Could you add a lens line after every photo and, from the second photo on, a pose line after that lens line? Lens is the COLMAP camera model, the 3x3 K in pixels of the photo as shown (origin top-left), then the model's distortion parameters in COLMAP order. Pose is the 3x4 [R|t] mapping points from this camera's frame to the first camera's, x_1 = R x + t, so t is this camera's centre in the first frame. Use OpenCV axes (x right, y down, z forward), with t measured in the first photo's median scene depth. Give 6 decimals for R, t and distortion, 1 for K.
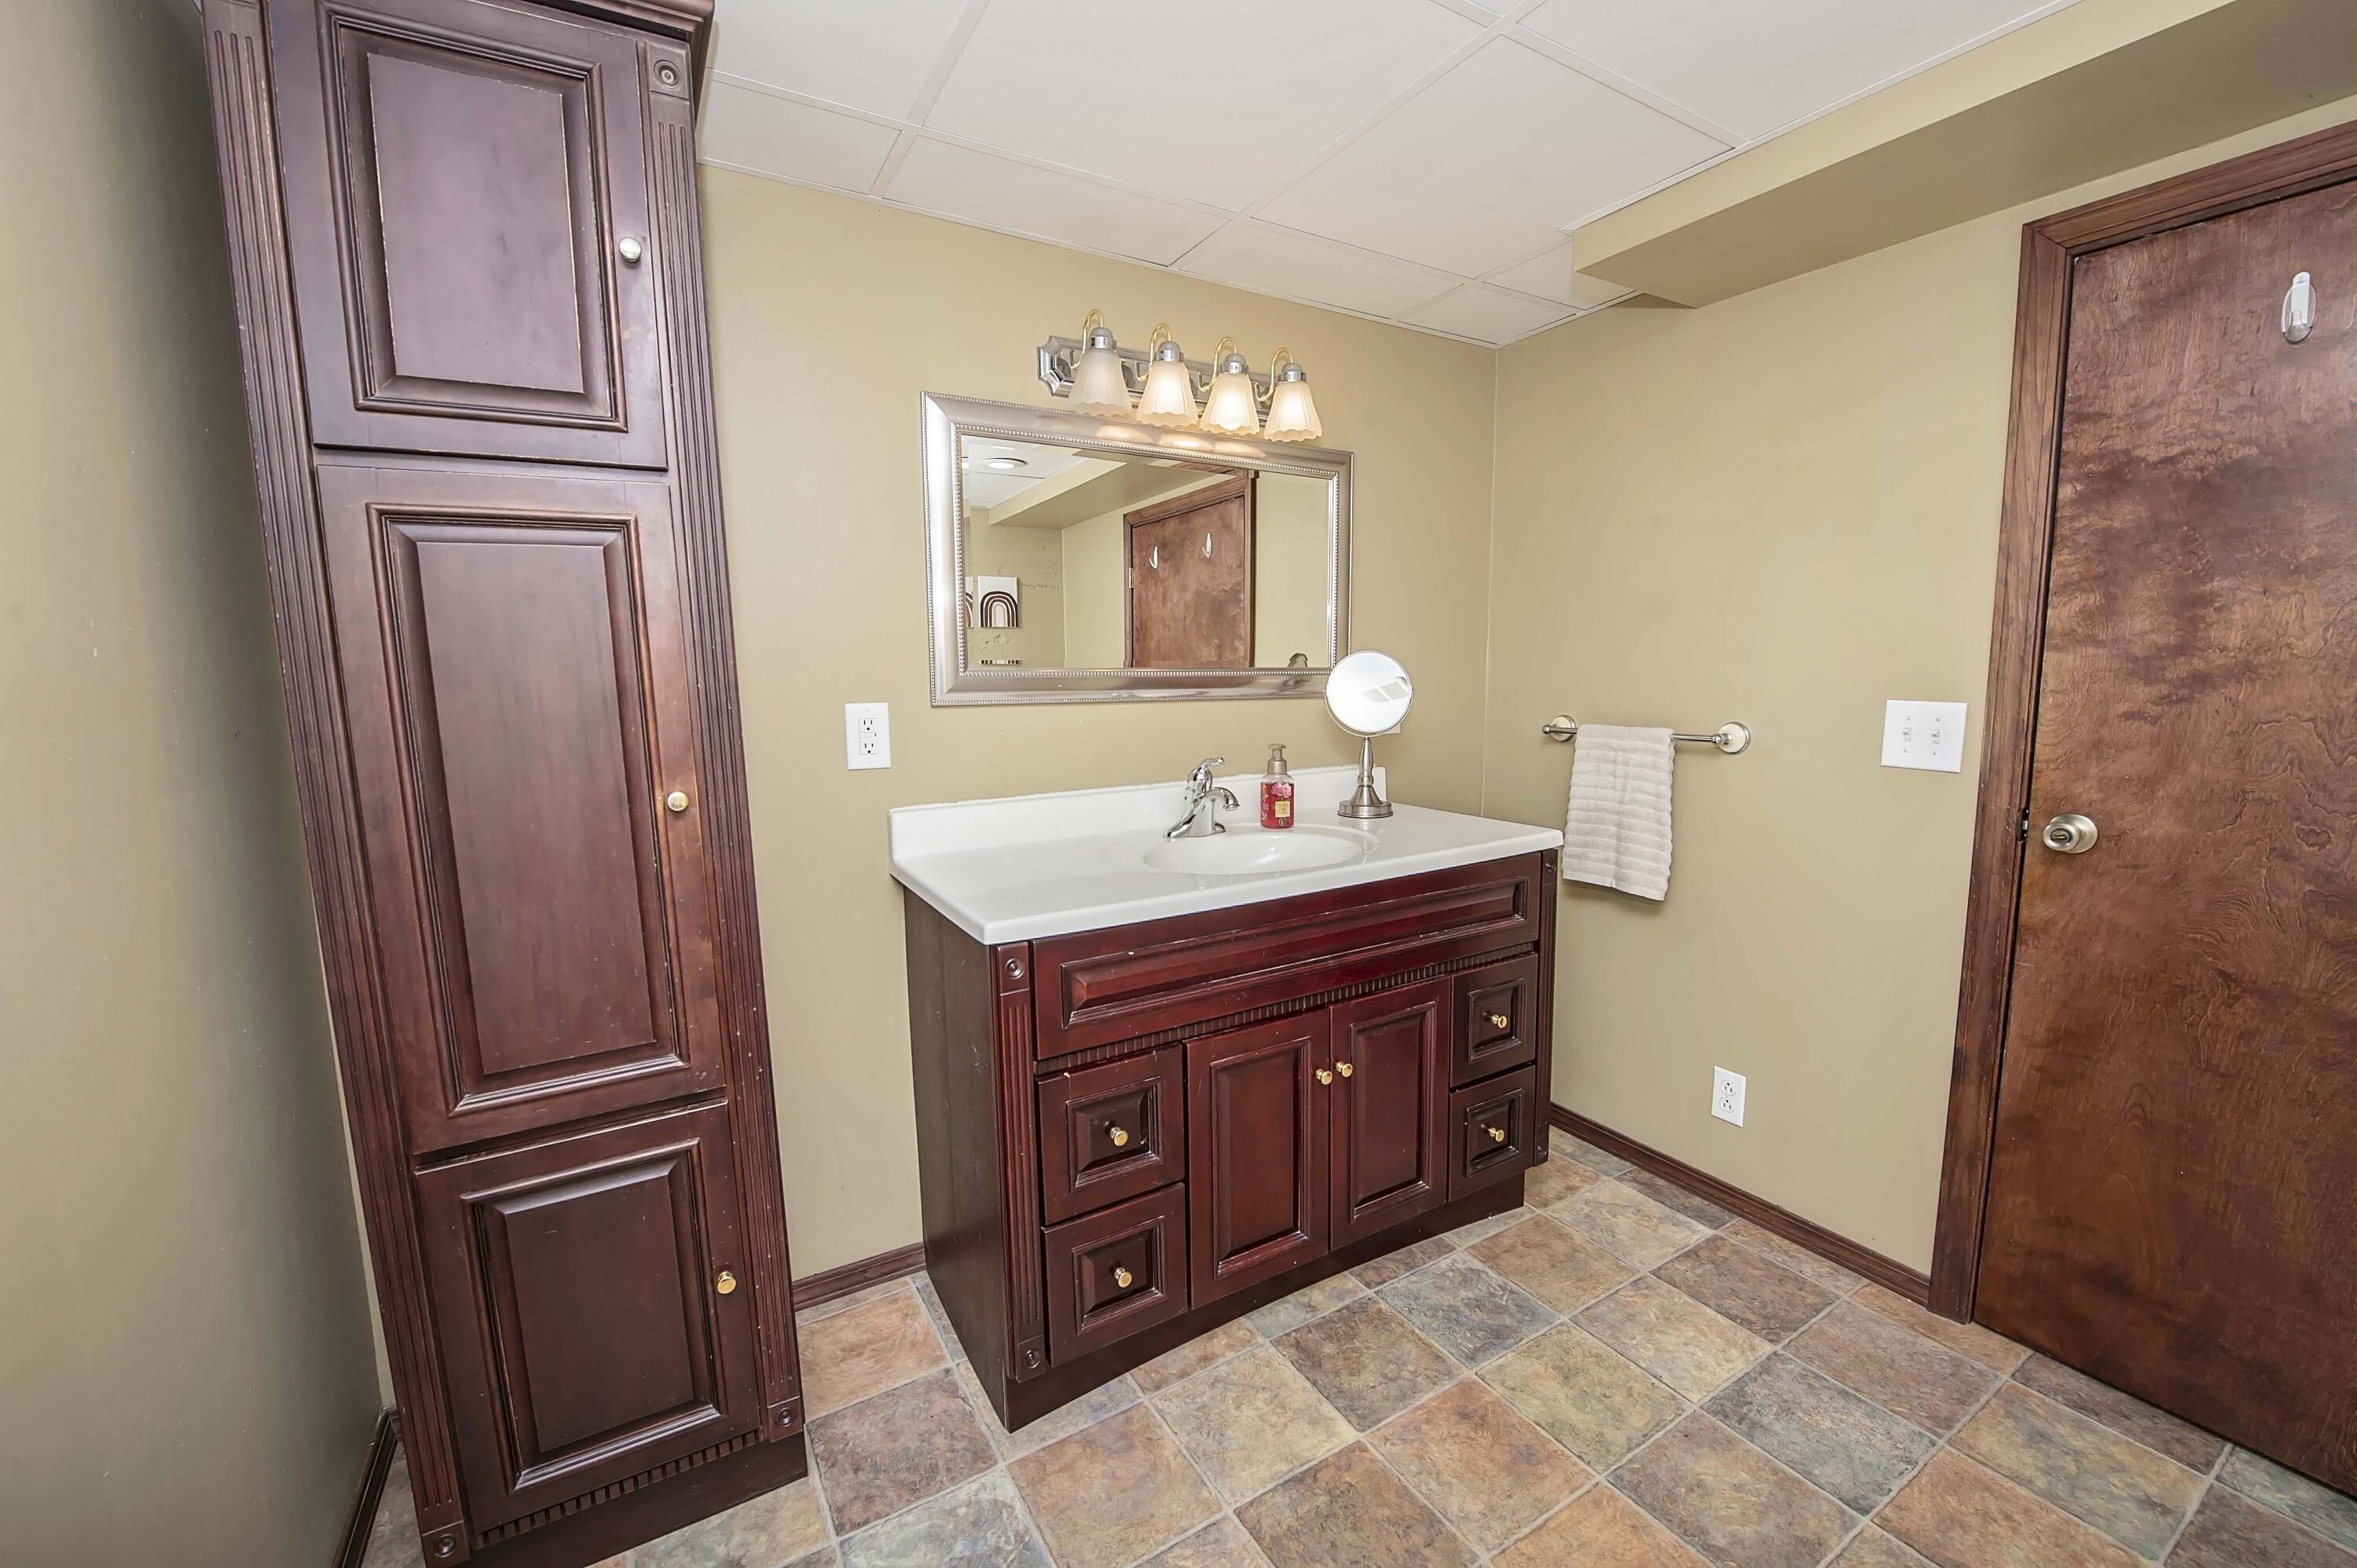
lens RADIAL K [[938.4, 0, 1171.6], [0, 938.4, 782.0], [0, 0, 1]] dist [-0.009705, -0.006112]
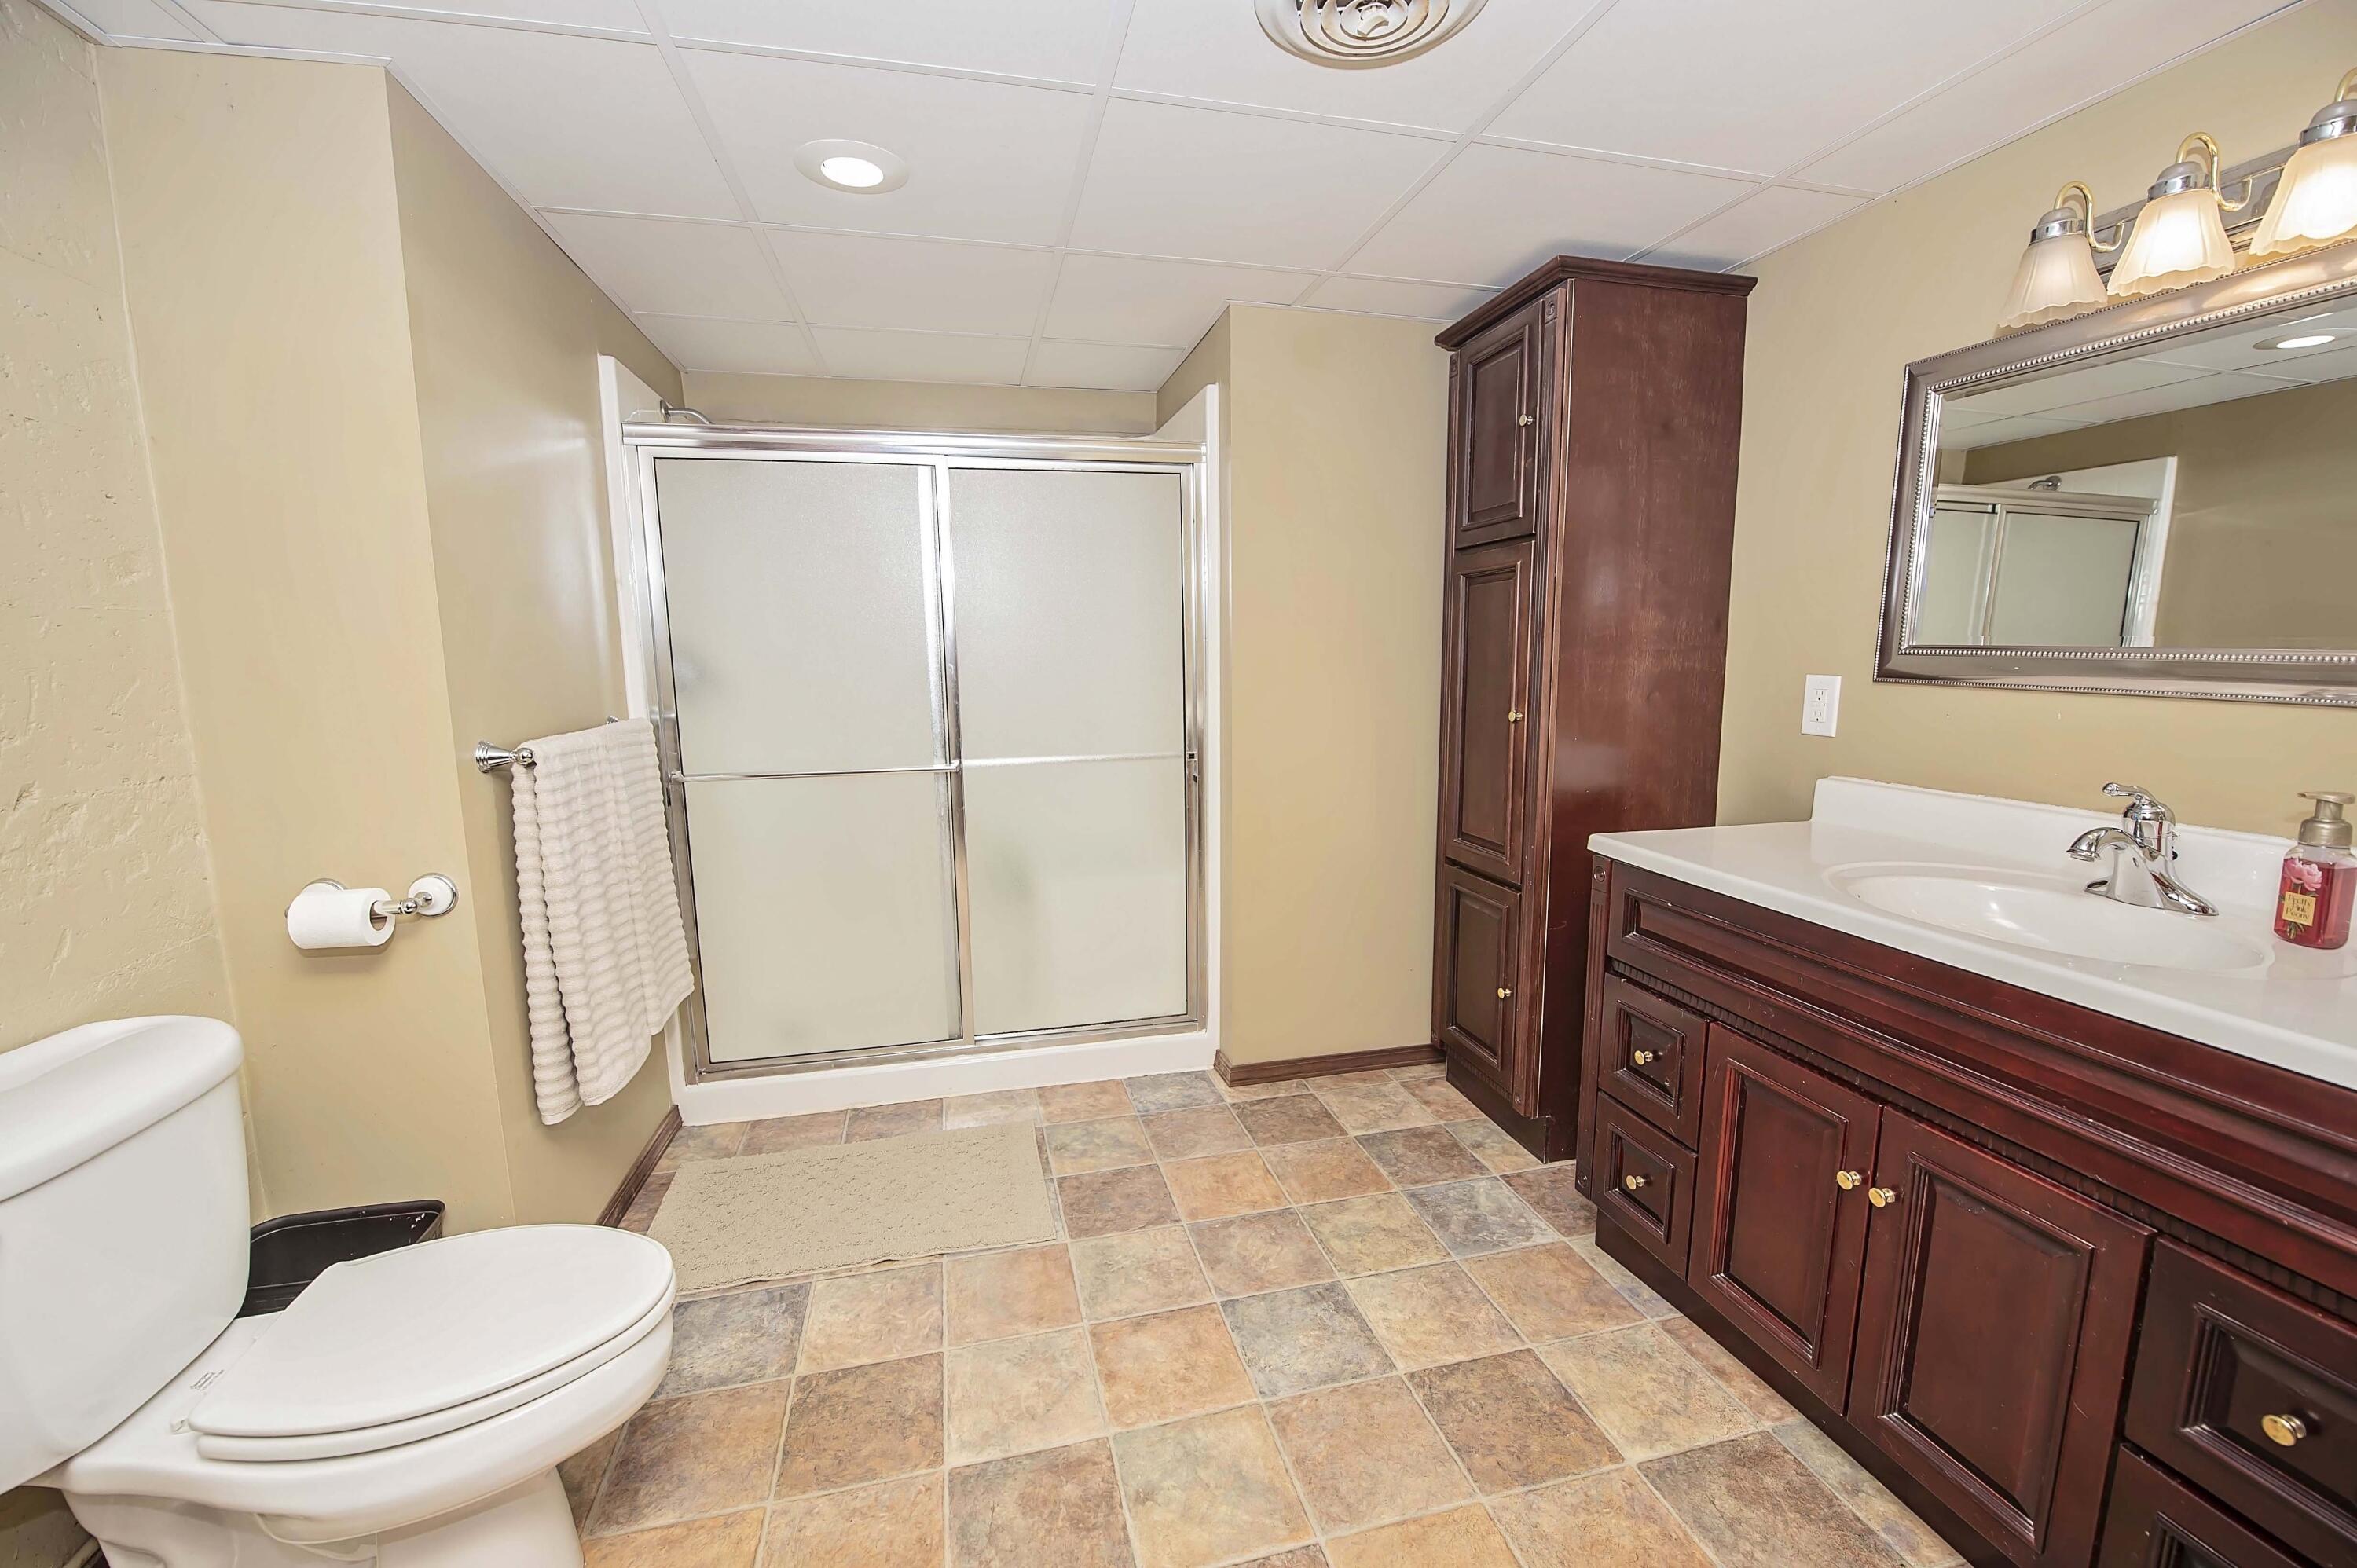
lens RADIAL K [[998.2, 0, 1178.5], [0, 998.2, 784.0], [0, 0, 1]] dist [0.058161, -0.000049]
pose [[-0.291175, 0.148624, -0.945055, 1.202048], [-0.116978, 0.974915, 0.189361, -0.113493], [0.949491, 0.165688, -0.266485, 0.713685]]
